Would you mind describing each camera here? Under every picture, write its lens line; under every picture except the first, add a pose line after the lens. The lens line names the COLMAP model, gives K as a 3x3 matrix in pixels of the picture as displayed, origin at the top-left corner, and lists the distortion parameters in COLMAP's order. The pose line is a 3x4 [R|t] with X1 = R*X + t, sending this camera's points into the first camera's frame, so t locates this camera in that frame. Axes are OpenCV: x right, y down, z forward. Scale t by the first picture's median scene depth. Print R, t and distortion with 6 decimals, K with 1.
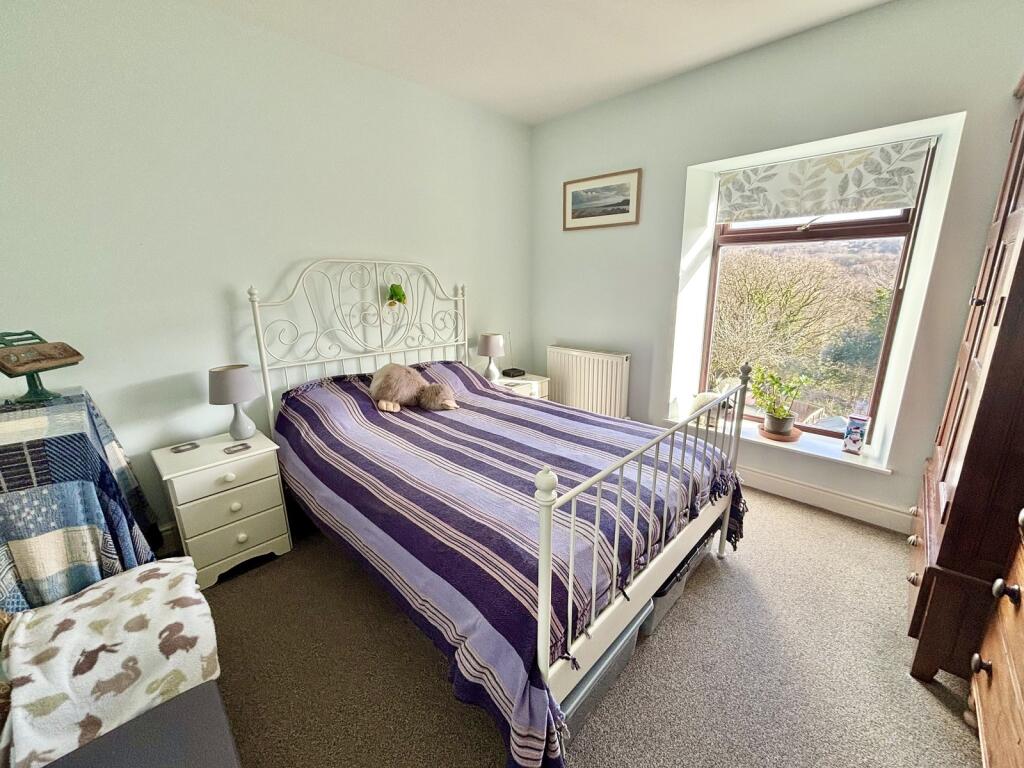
lens RADIAL K [[414.2, 0, 510.7], [0, 414.2, 384.5], [0, 0, 1]] dist [-0.001027, -0.000163]
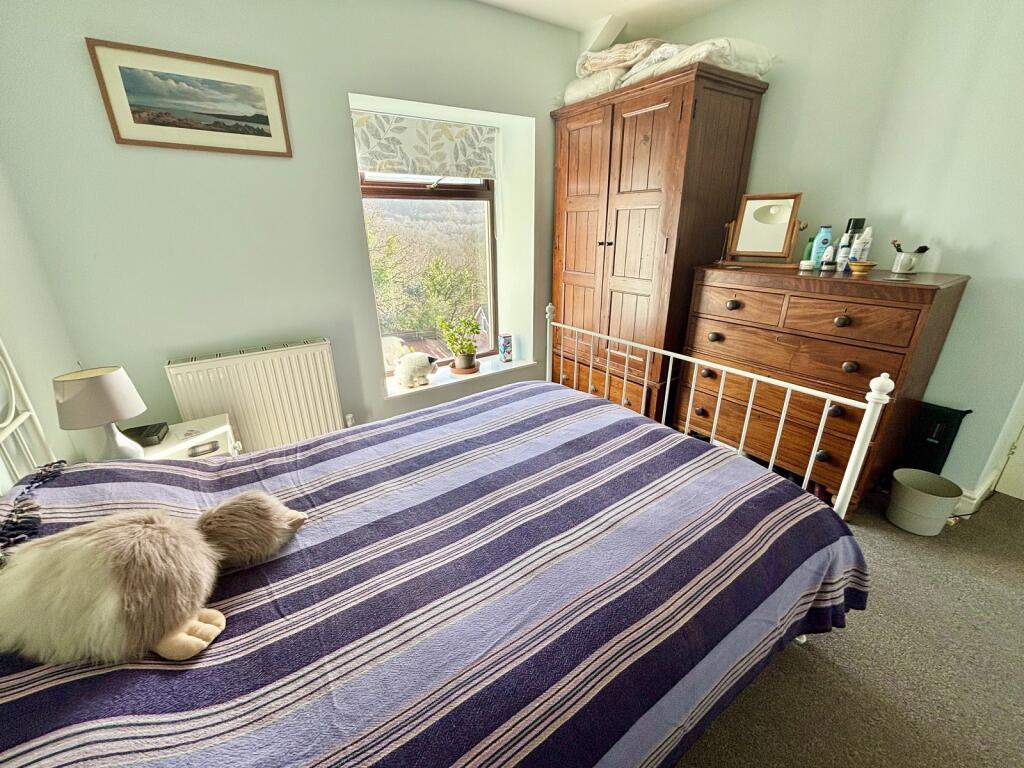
lens RADIAL K [[414.2, 0, 510.7], [0, 414.2, 384.5], [0, 0, 1]] dist [-0.001027, -0.000163]
pose [[0.196942, -0.342435, 0.918669, -0.446118], [0.264392, 0.920855, 0.286570, -0.148222], [-0.944092, 0.186451, 0.271893, 0.585590]]
